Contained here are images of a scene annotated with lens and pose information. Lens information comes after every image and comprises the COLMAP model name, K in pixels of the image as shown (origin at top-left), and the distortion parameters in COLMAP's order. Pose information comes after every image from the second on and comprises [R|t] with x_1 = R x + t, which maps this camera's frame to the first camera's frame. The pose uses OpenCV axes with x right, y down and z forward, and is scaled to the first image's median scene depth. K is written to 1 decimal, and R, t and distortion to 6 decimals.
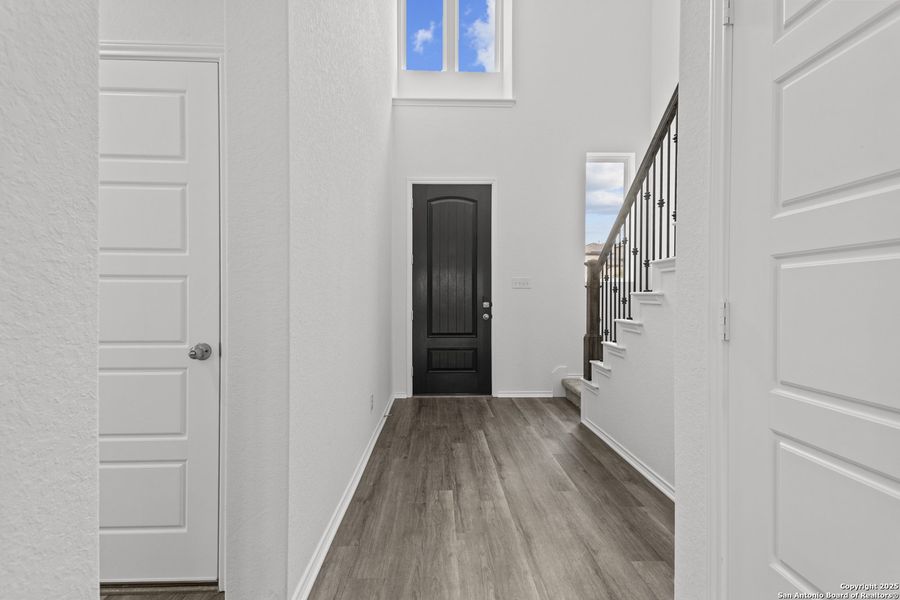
lens RADIAL K [[419.2, 0, 449.4], [0, 419.2, 290.9], [0, 0, 1]] dist [0.044228, -0.021691]
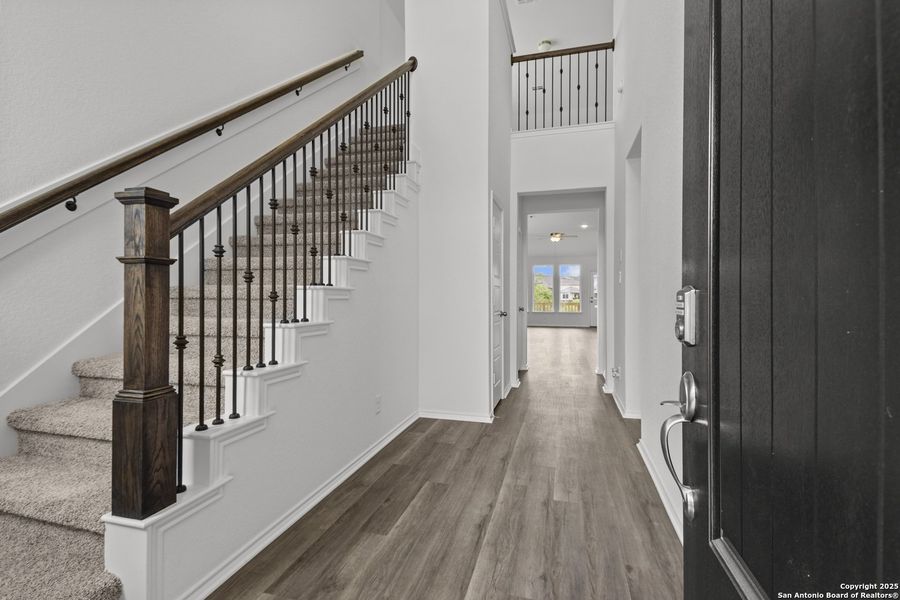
lens RADIAL K [[419.2, 0, 449.4], [0, 419.2, 290.9], [0, 0, 1]] dist [0.044228, -0.021691]
pose [[-0.956588, -0.002928, 0.291429, -0.042841], [-0.010697, 0.999629, -0.025068, 0.034001], [-0.291247, -0.027097, -0.956264, 1.907478]]
